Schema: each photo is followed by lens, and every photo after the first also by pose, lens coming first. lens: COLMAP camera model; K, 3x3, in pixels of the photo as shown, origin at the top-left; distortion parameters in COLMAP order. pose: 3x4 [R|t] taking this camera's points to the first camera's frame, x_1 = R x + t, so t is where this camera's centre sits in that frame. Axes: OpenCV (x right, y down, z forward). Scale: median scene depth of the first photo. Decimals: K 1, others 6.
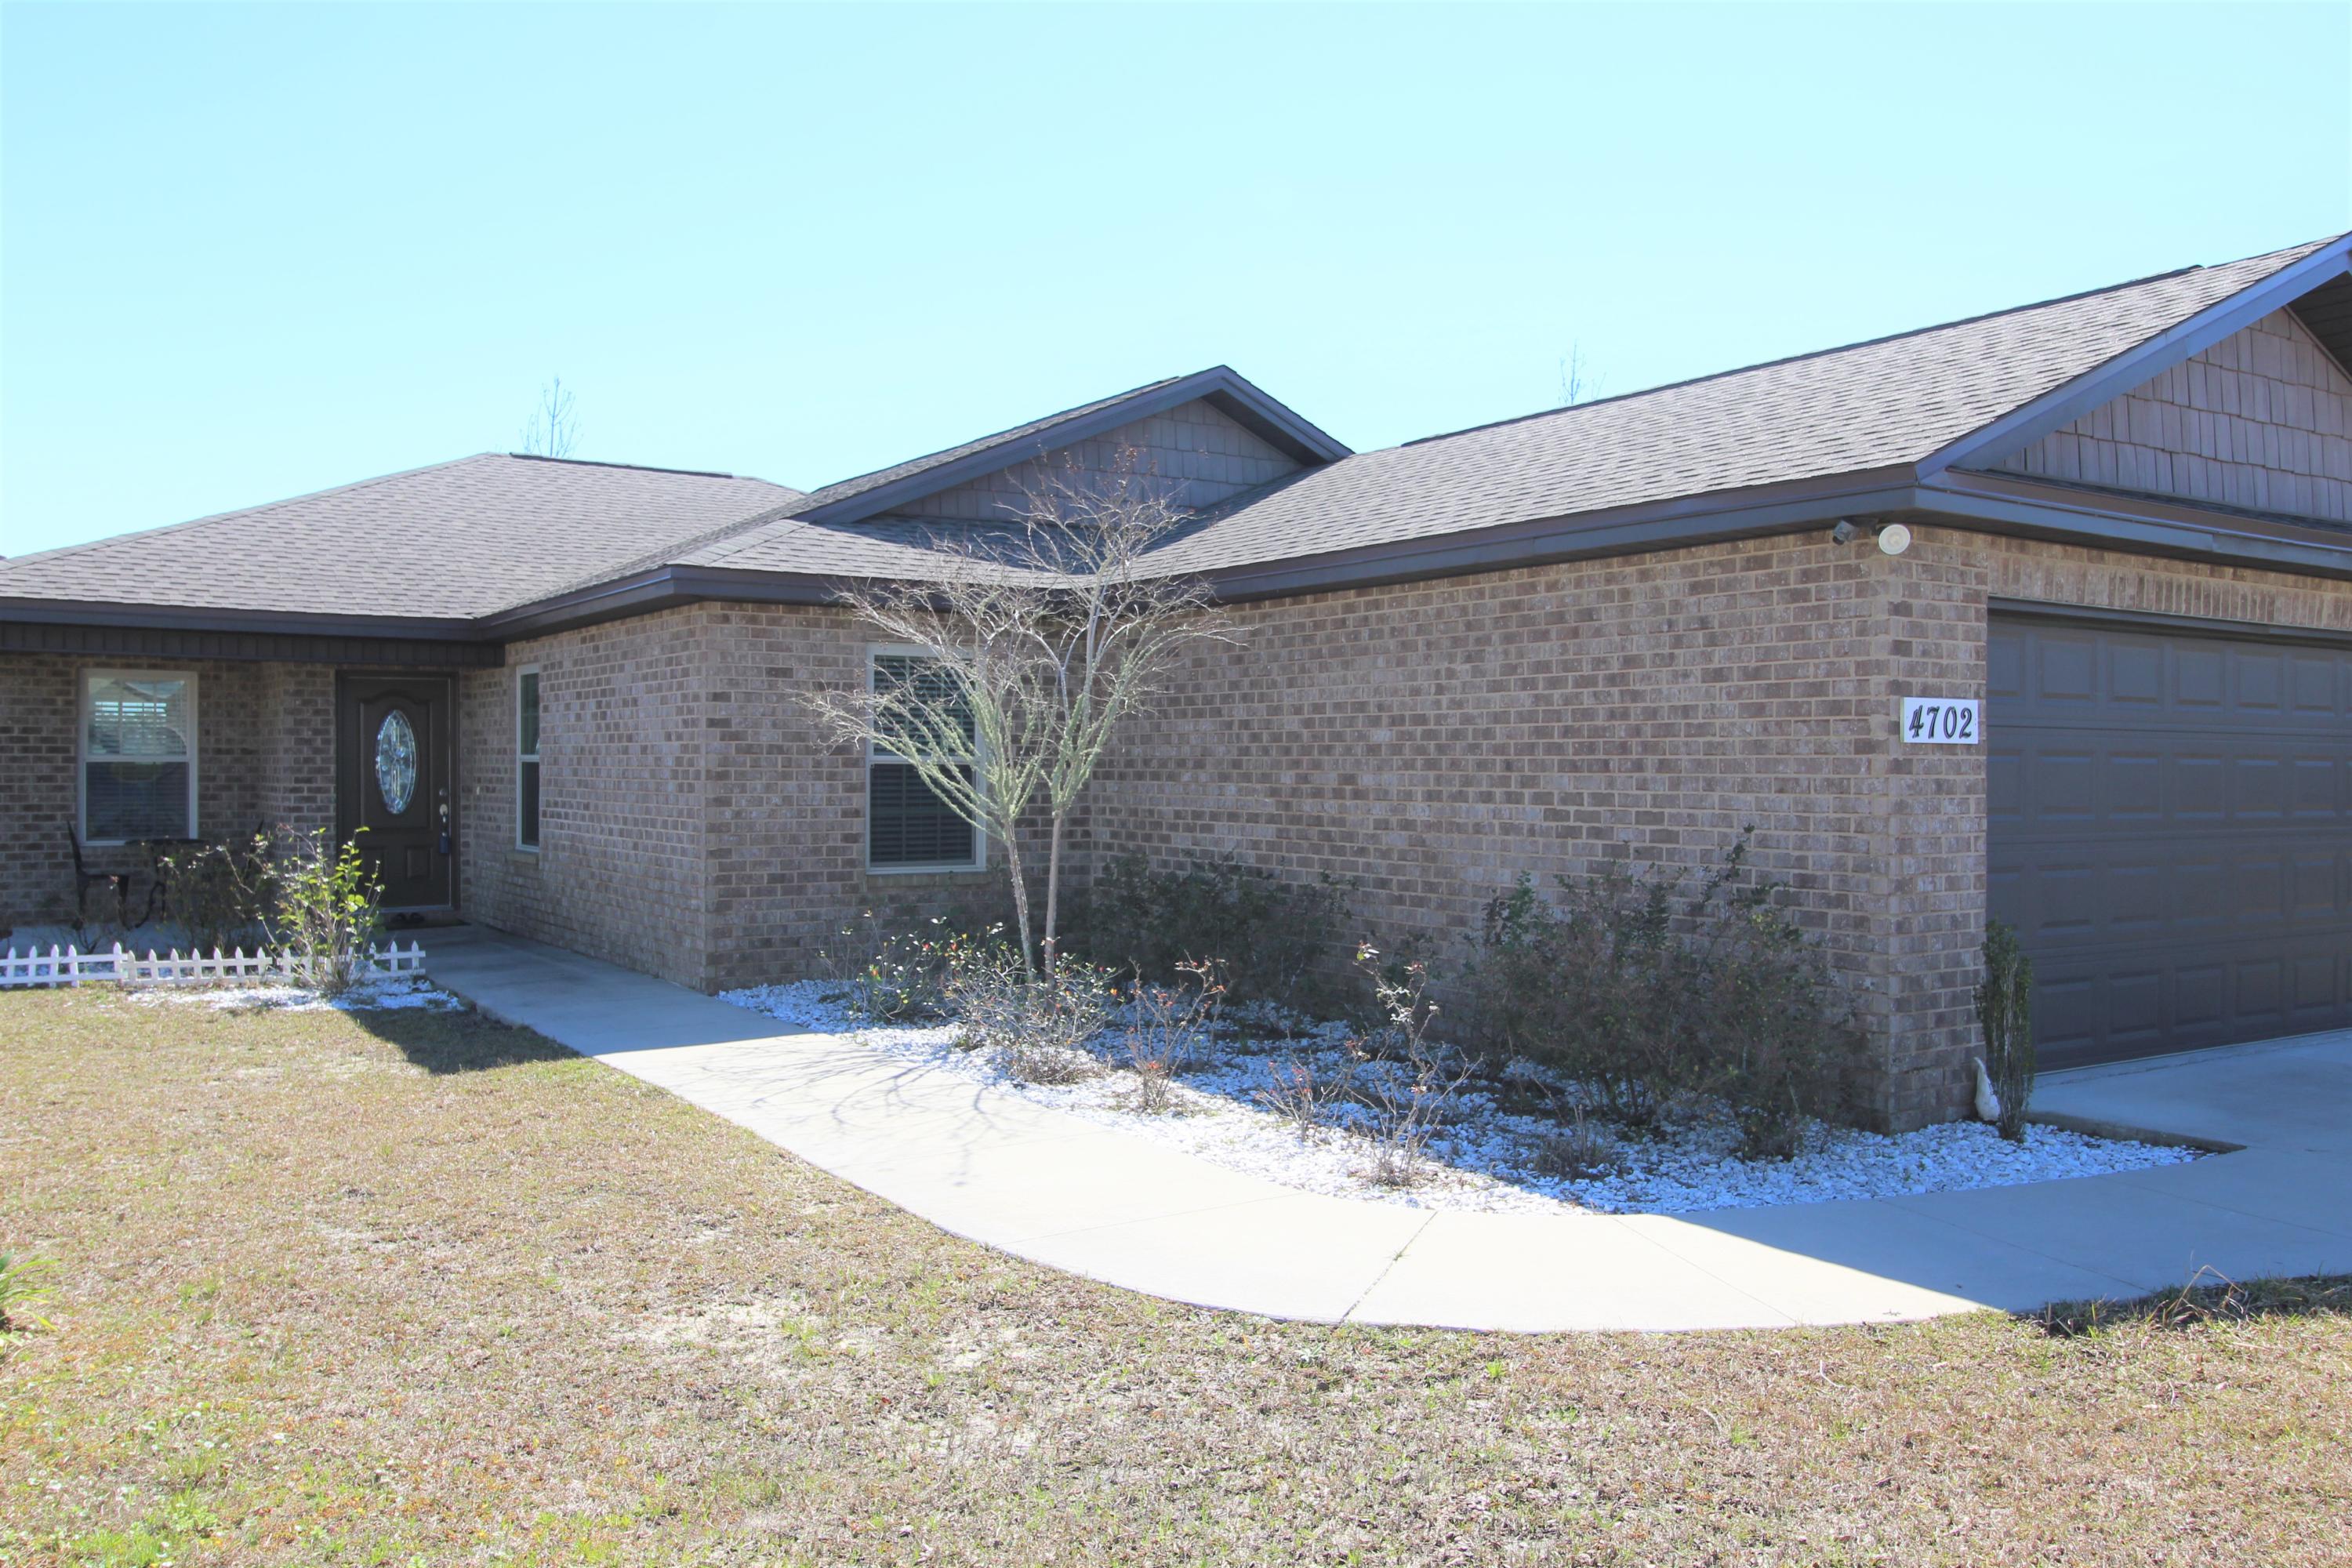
lens RADIAL K [[1845.6, 0, 1167.9], [0, 1845.6, 766.6], [0, 0, 1]] dist [0.012678, 0.004982]
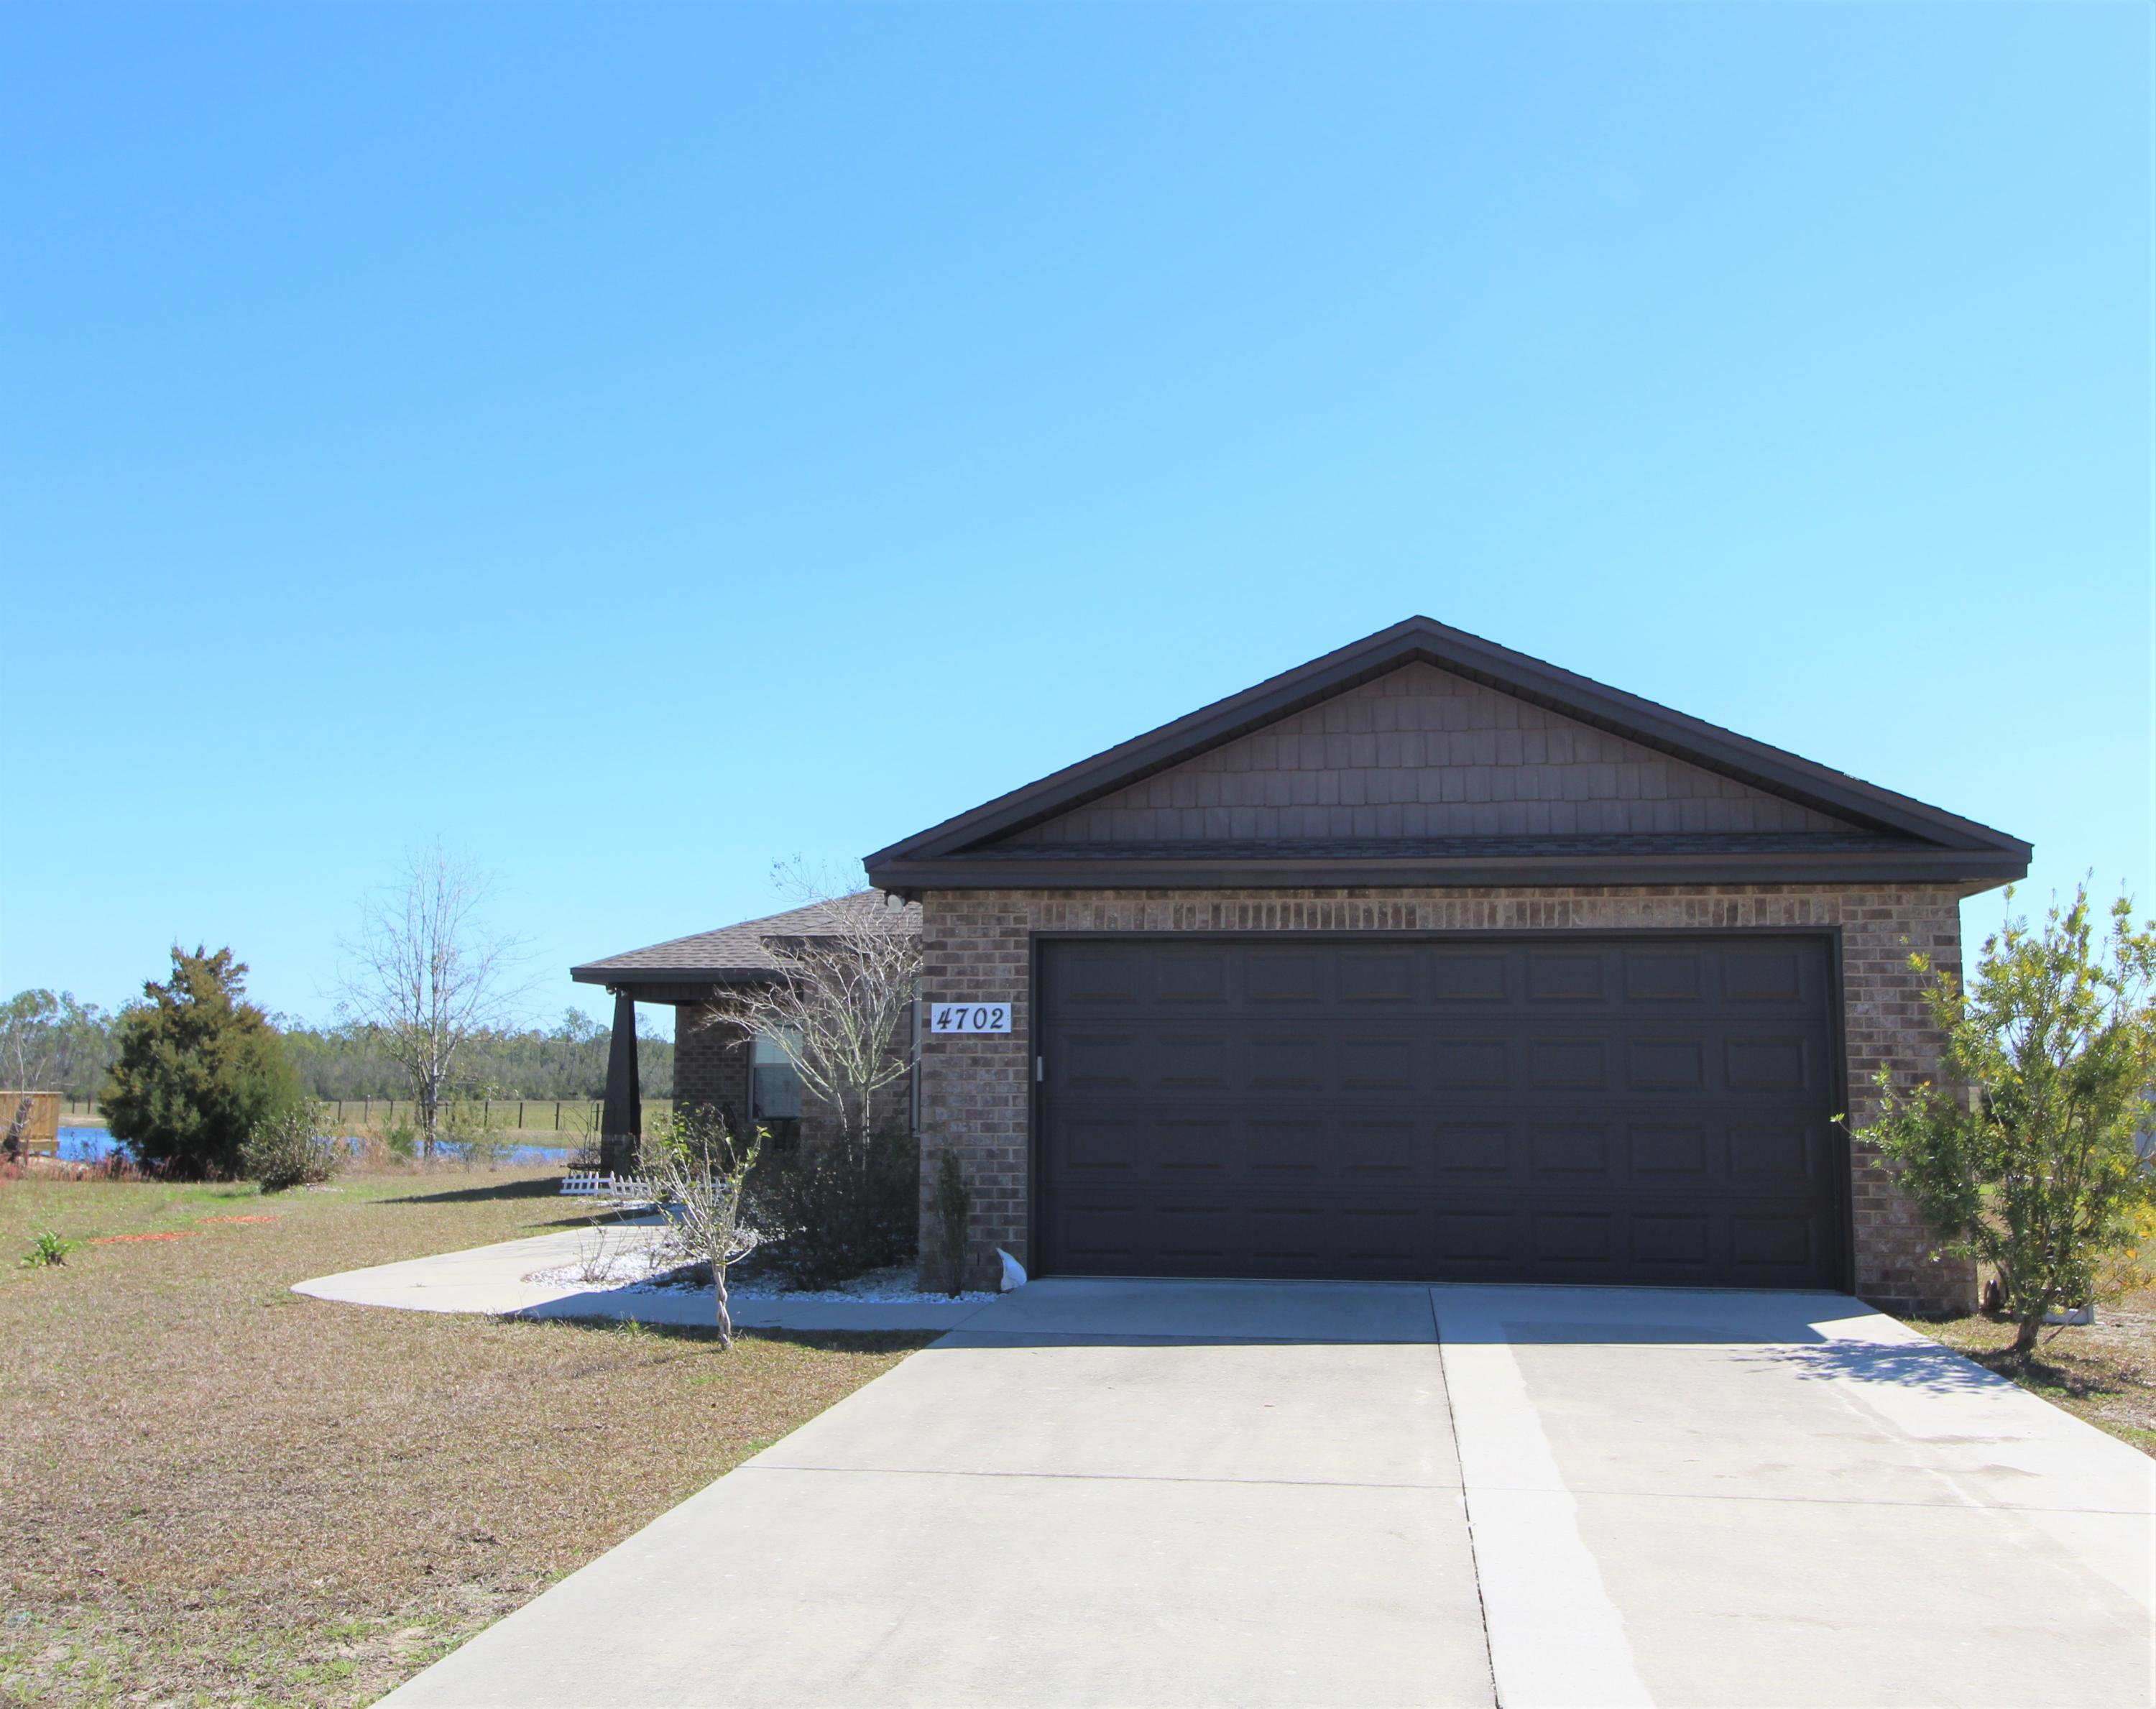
lens RADIAL K [[2024.5, 0, 1135.7], [0, 2024.5, 828.1], [0, 0, 1]] dist [0.017281, 0.000000]
pose [[0.752770, -0.084981, -0.652775, 1.073256], [0.001080, 0.991790, -0.127869, 0.022133], [0.658283, 0.095551, 0.746682, -0.104636]]
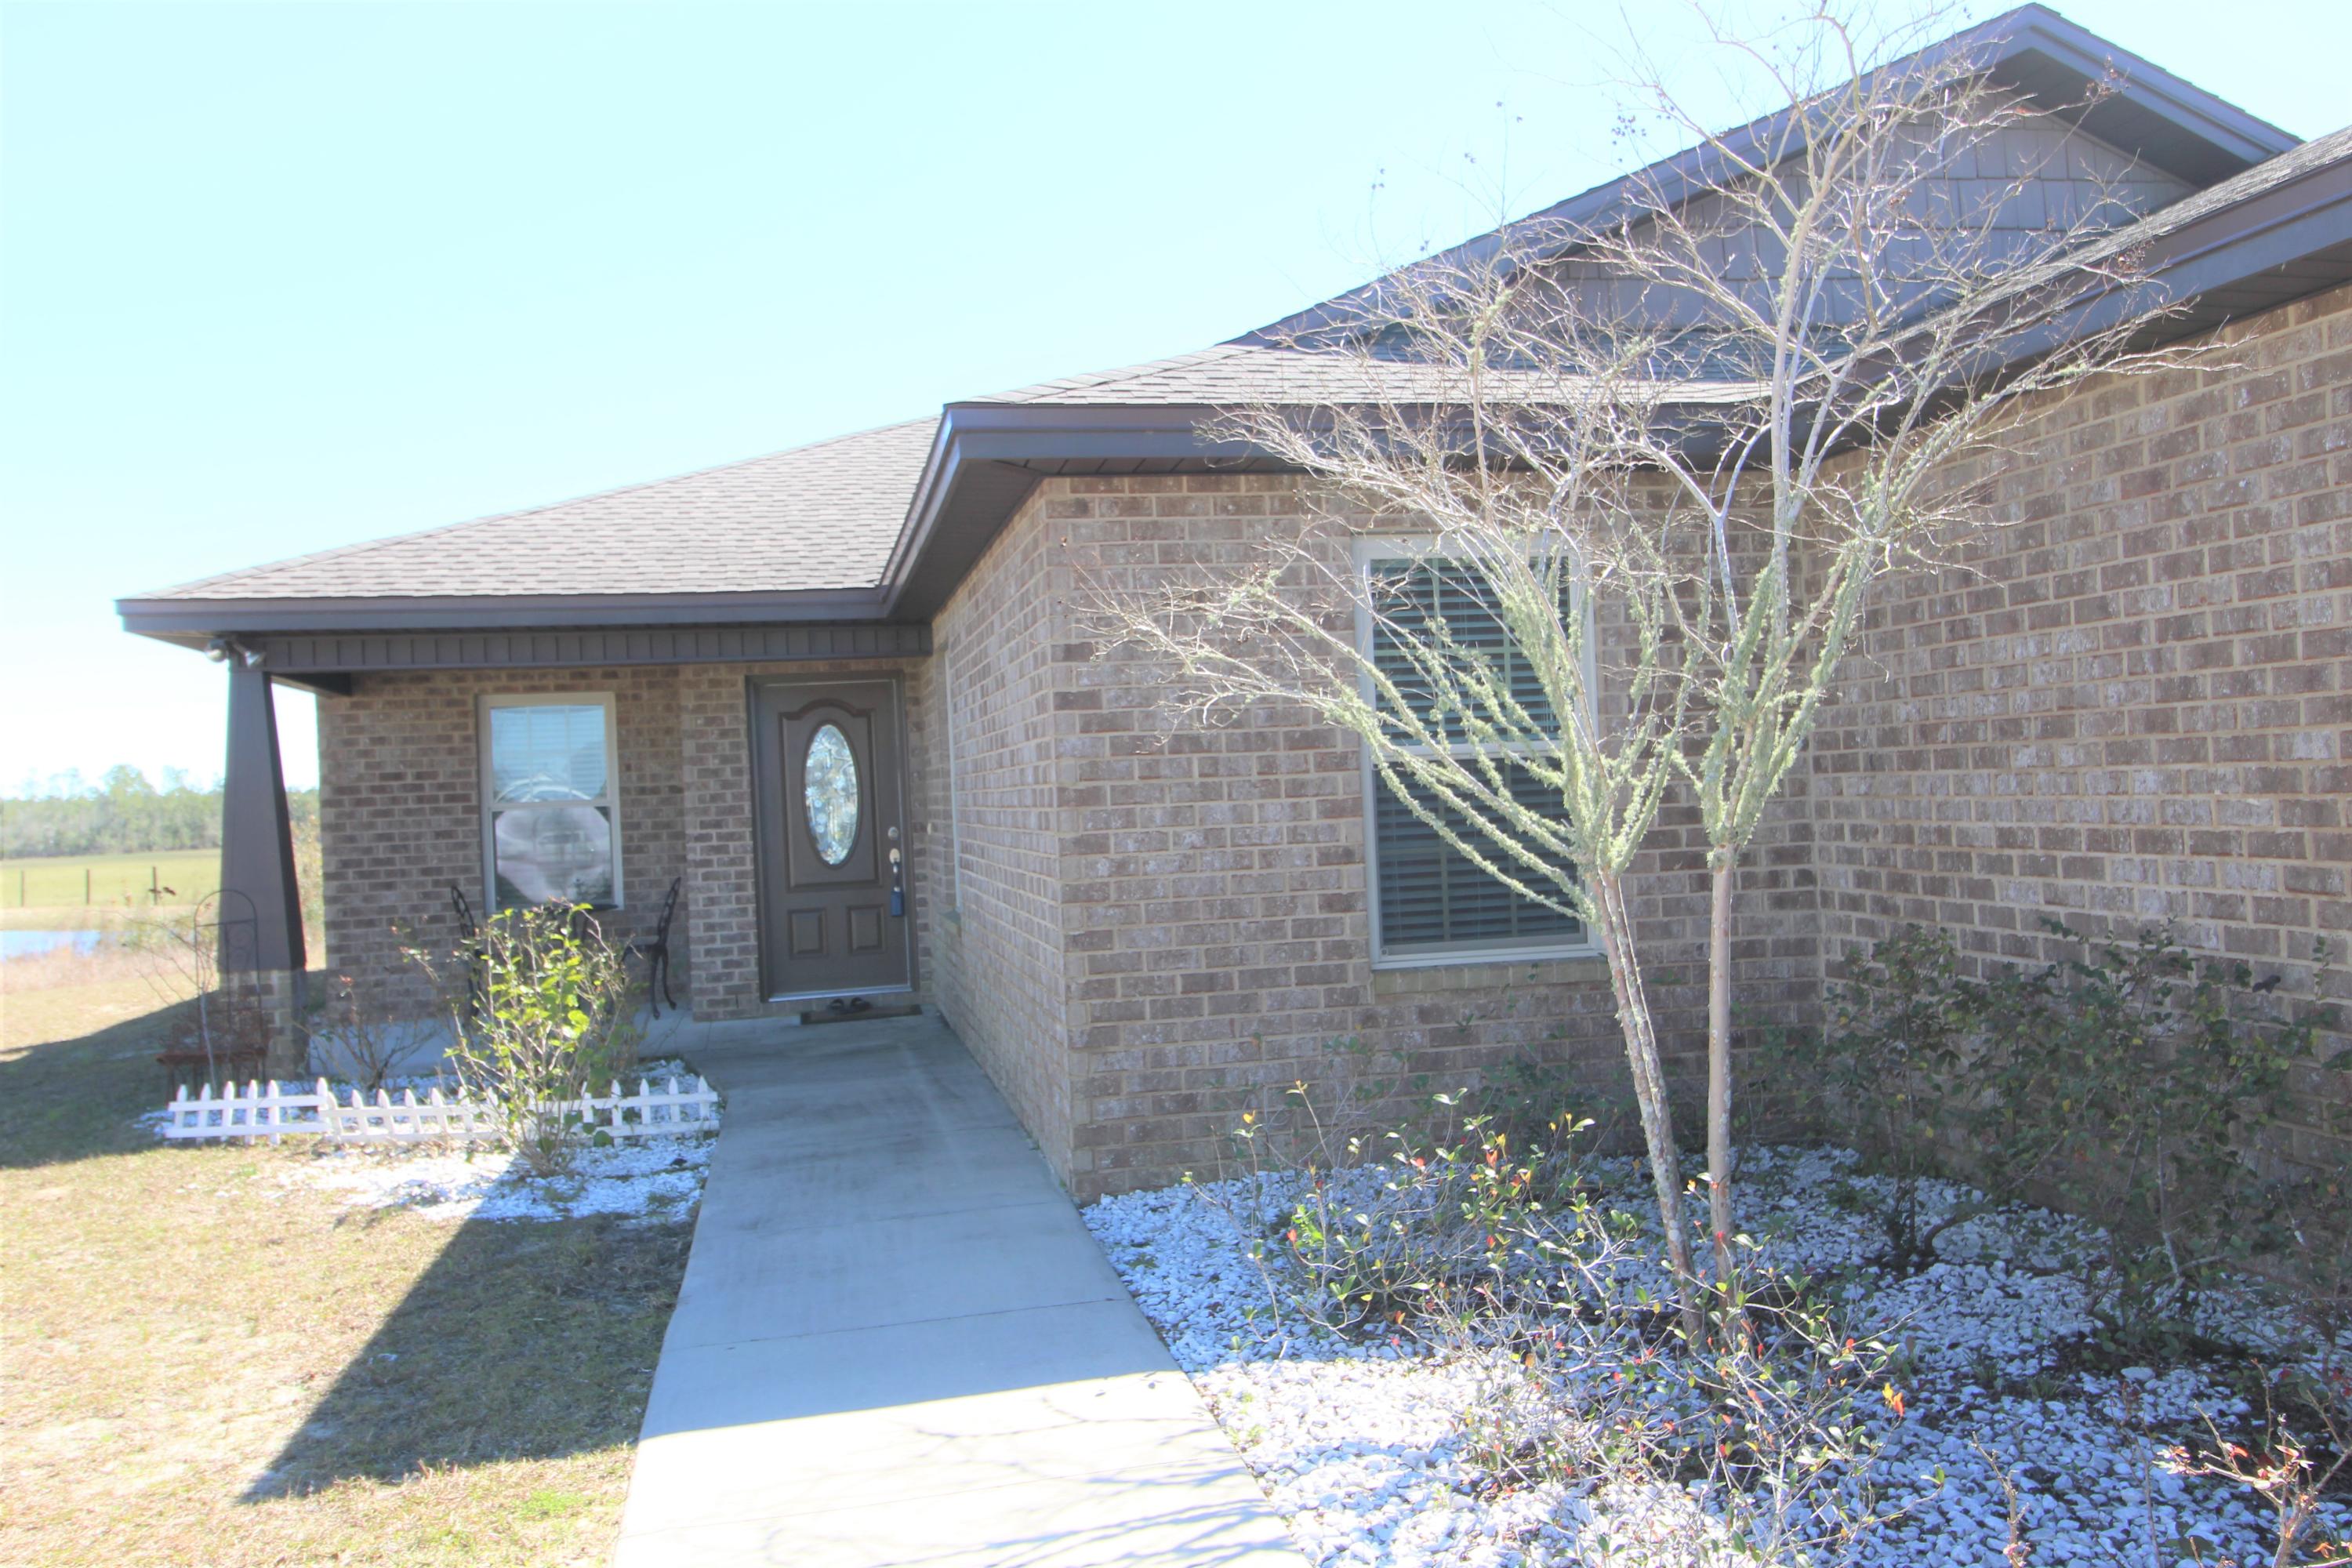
lens RADIAL K [[1845.6, 0, 1173.7], [0, 1845.6, 771.9], [0, 0, 1]] dist [0.012678, 0.004982]
pose [[0.927855, -0.047684, -0.369881, -0.017066], [0.046573, 0.998844, -0.011938, 0.005095], [0.370022, -0.006150, 0.929003, 0.500953]]
